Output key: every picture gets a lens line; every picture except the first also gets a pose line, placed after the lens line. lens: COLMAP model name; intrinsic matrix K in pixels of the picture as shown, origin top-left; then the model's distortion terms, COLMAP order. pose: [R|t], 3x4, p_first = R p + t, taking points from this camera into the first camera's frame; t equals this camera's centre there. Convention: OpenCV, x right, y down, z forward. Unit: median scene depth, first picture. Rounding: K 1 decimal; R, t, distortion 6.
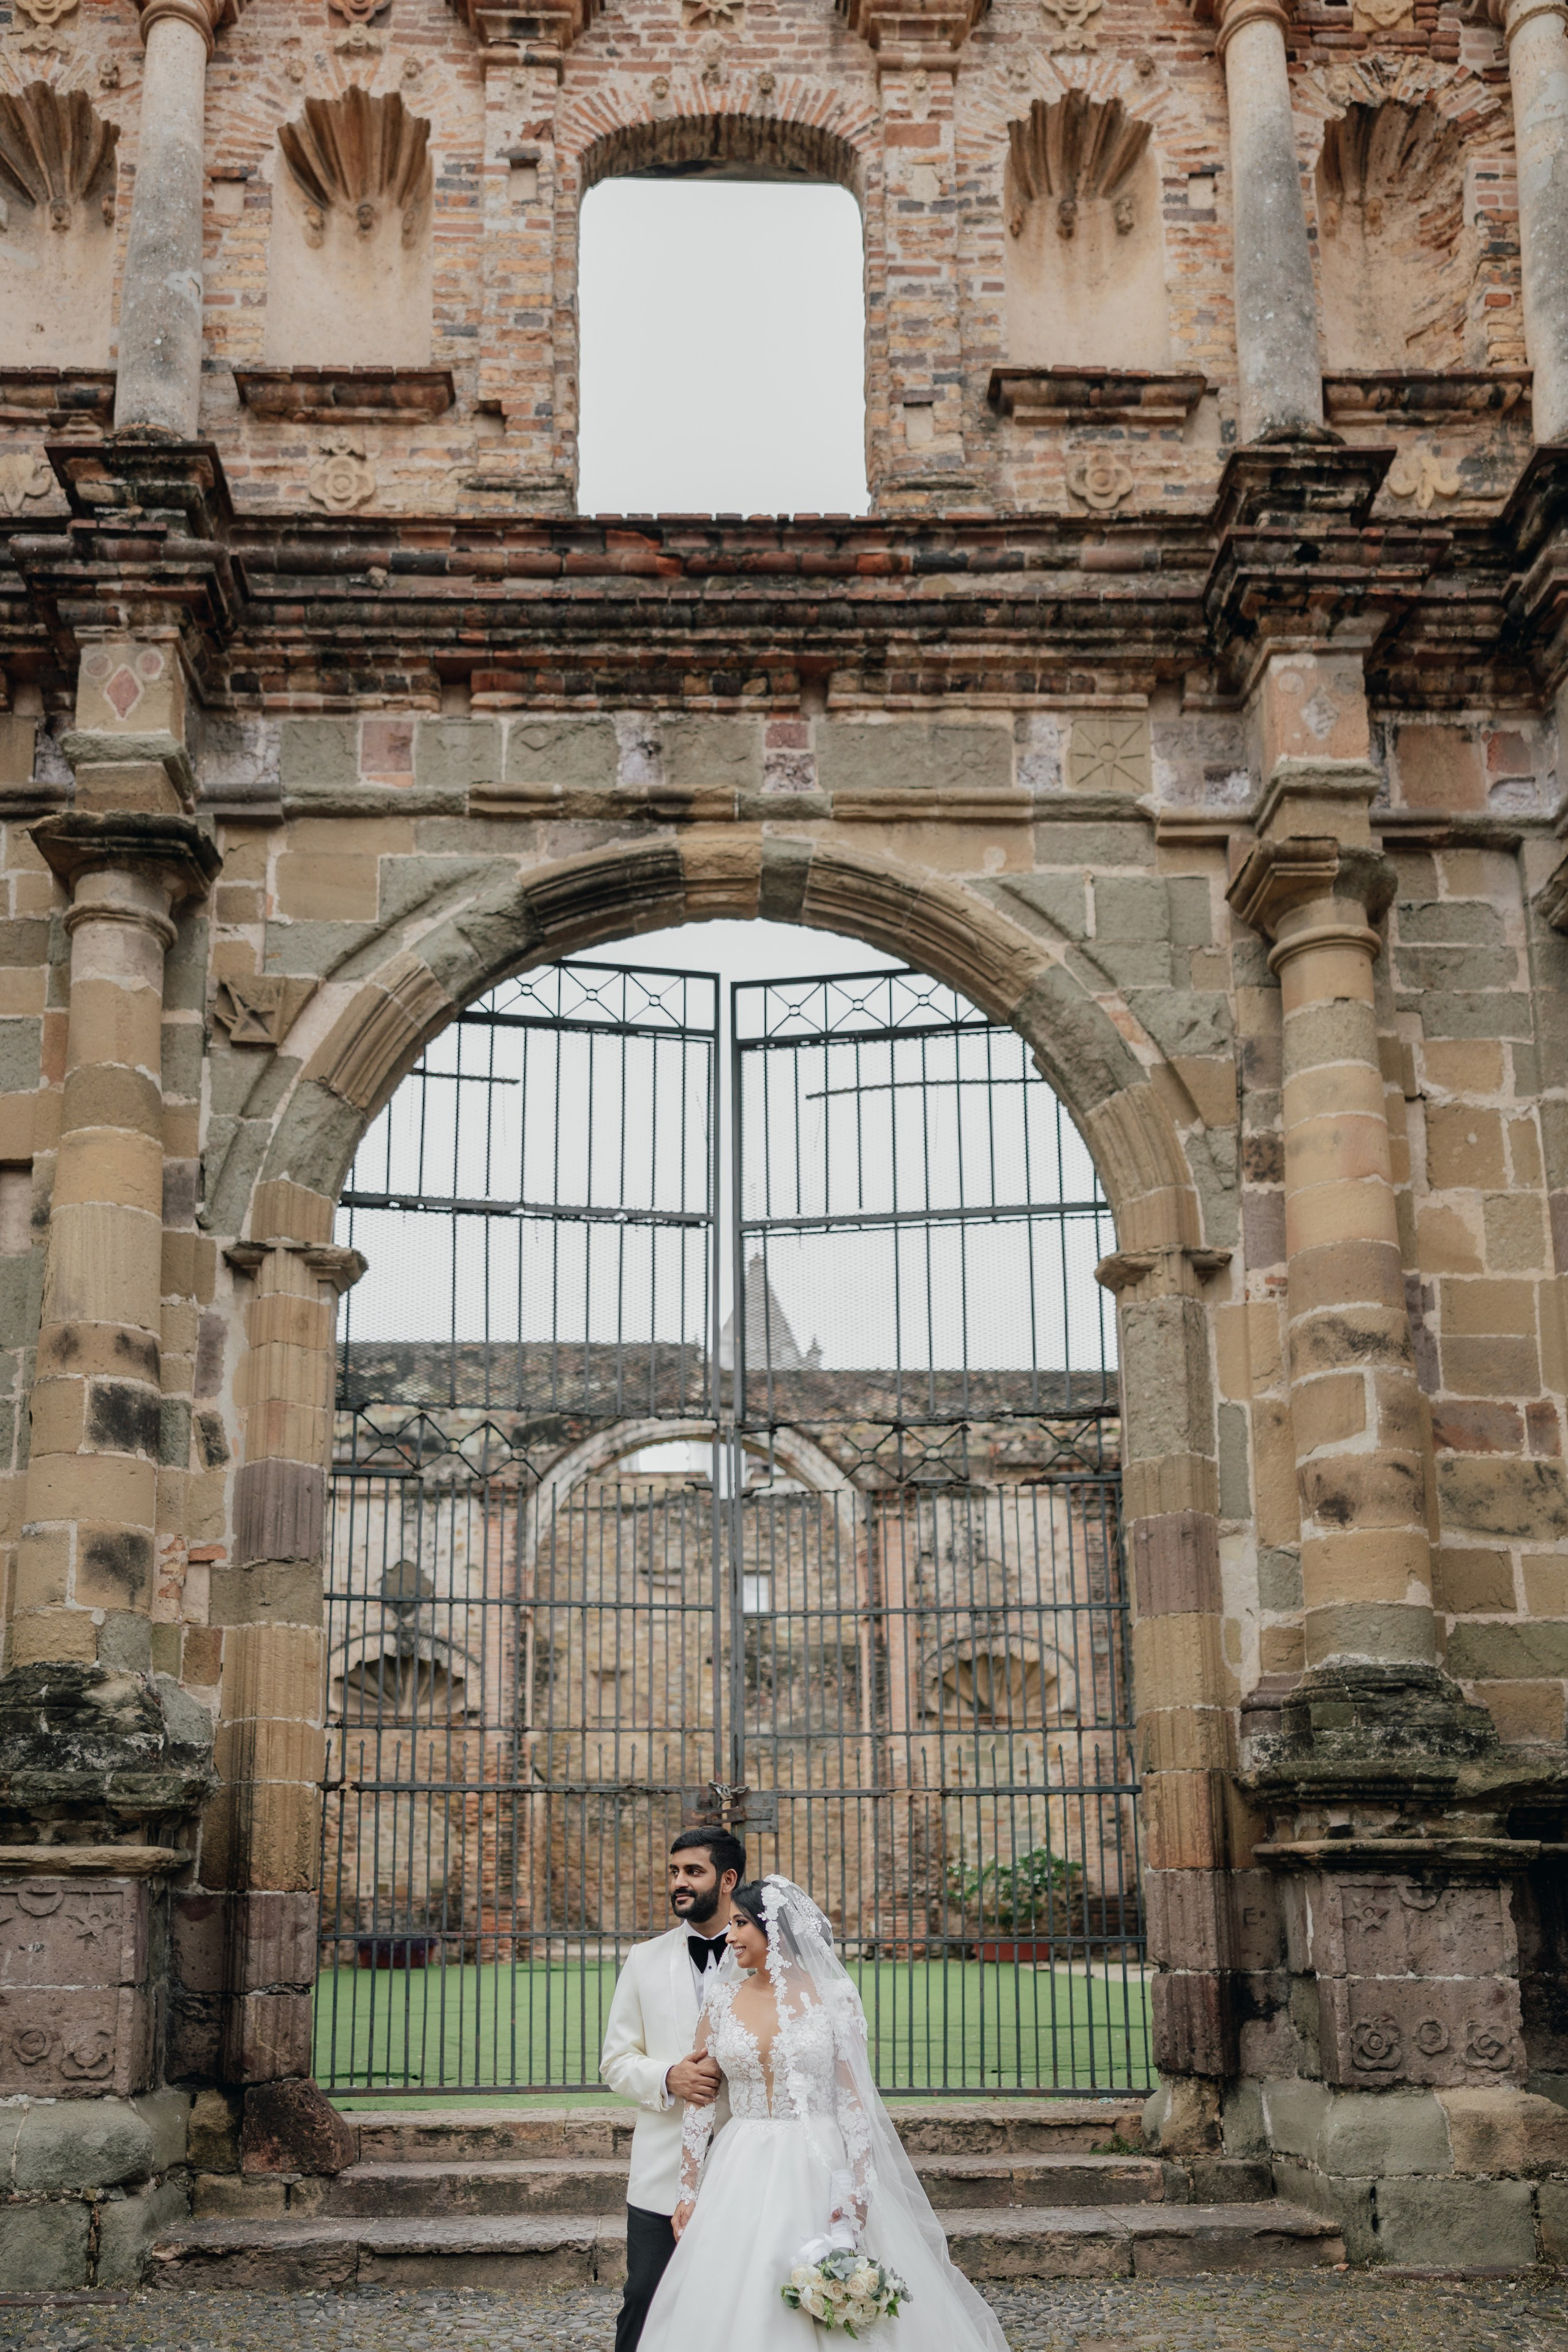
lens RADIAL K [[2156.3, 0, 784.0], [0, 2156.3, 1176.0], [0, 0, 1]] dist [0.042362, 0.014760]
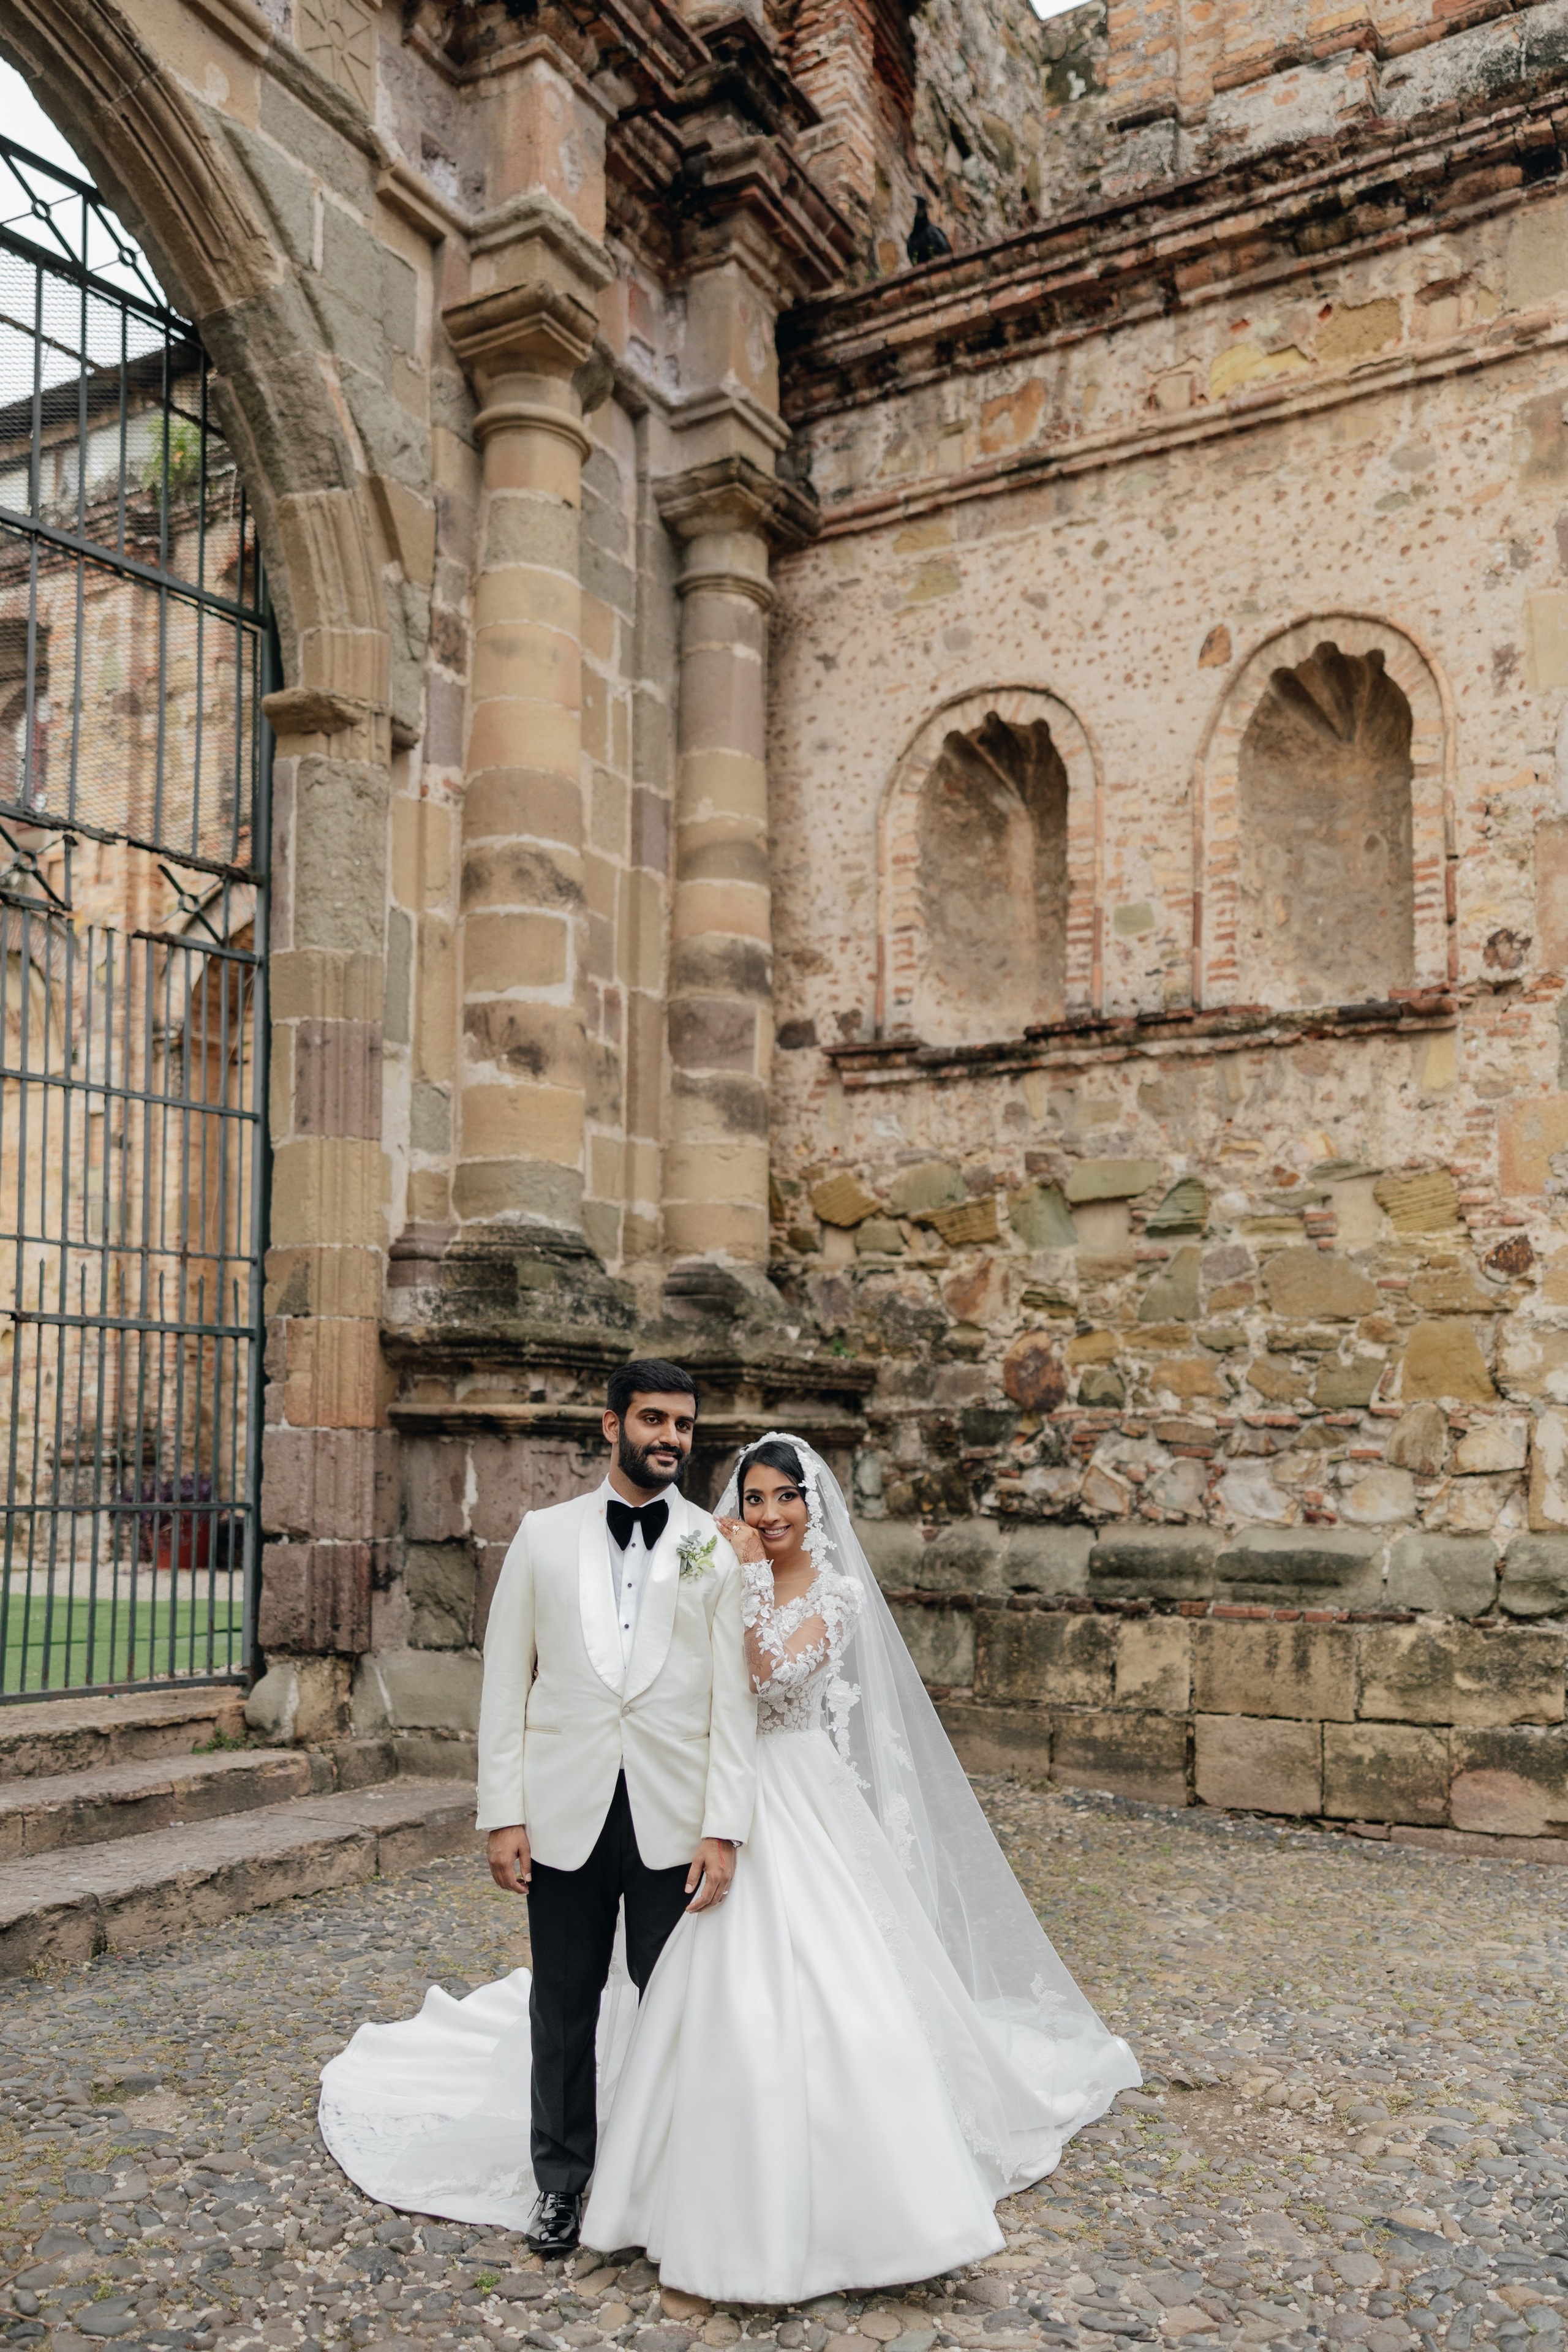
lens RADIAL K [[2156.3, 0, 784.0], [0, 2156.3, 1176.0], [0, 0, 1]] dist [0.042362, 0.014760]
pose [[0.424485, 0.138088, 0.894843, -0.516248], [-0.307728, 0.951474, -0.000851, 0.172483], [-0.851538, -0.275007, 0.446380, 0.500116]]
